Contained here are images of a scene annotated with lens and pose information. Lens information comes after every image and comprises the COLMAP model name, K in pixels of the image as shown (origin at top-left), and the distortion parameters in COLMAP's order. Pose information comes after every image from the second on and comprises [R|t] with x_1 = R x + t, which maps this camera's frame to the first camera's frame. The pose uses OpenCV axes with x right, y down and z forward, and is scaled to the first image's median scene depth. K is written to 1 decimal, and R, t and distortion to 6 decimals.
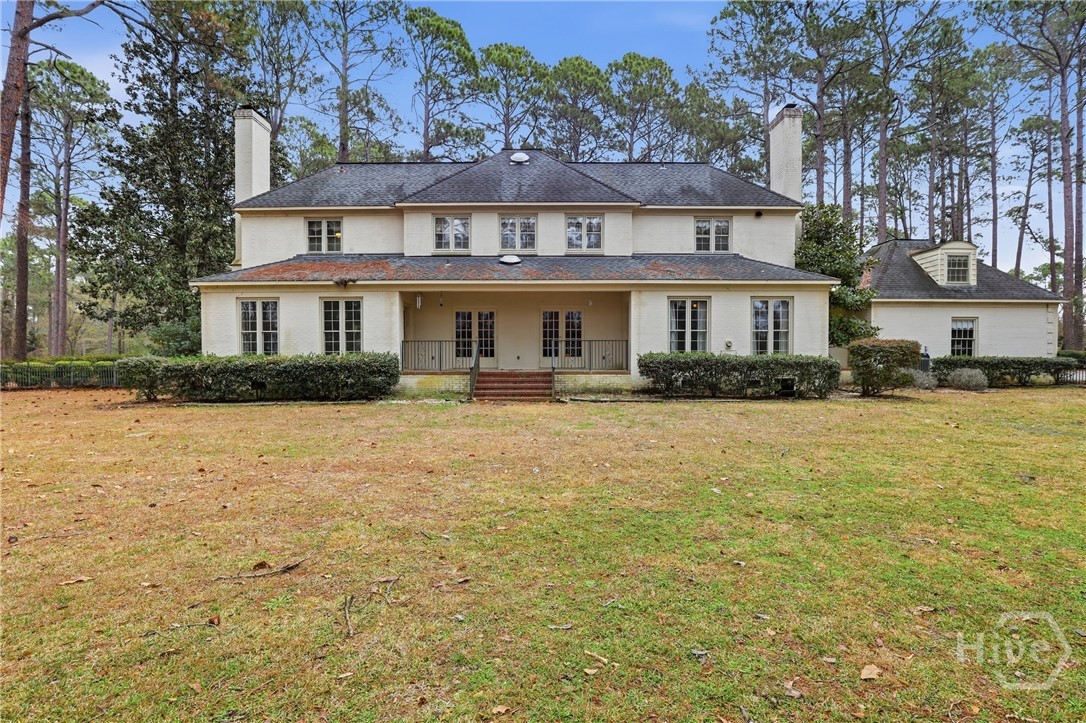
lens RADIAL K [[541.5, 0, 526.0], [0, 541.5, 348.5], [0, 0, 1]] dist [-0.034806, 0.000232]
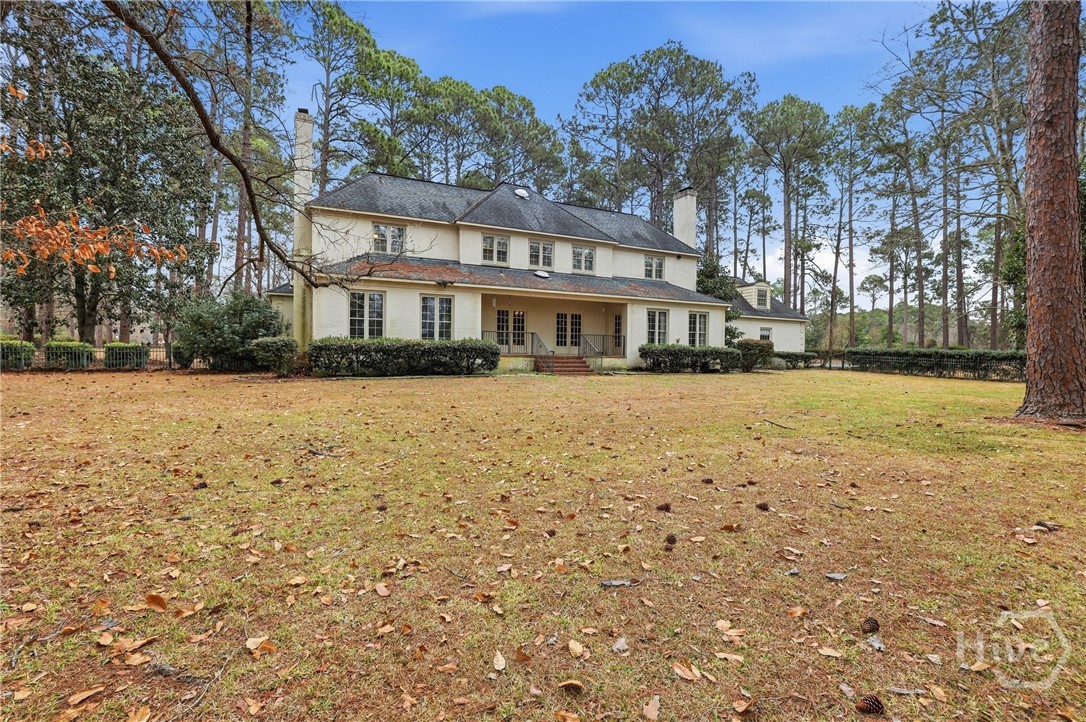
lens RADIAL K [[541.5, 0, 526.0], [0, 541.5, 348.0], [0, 0, 1]] dist [-0.034806, 0.000232]
pose [[0.897027, 0.021303, 0.441461, -0.653243], [-0.028697, 0.999537, 0.010079, 0.010690], [-0.441042, -0.021710, 0.897224, -0.216385]]
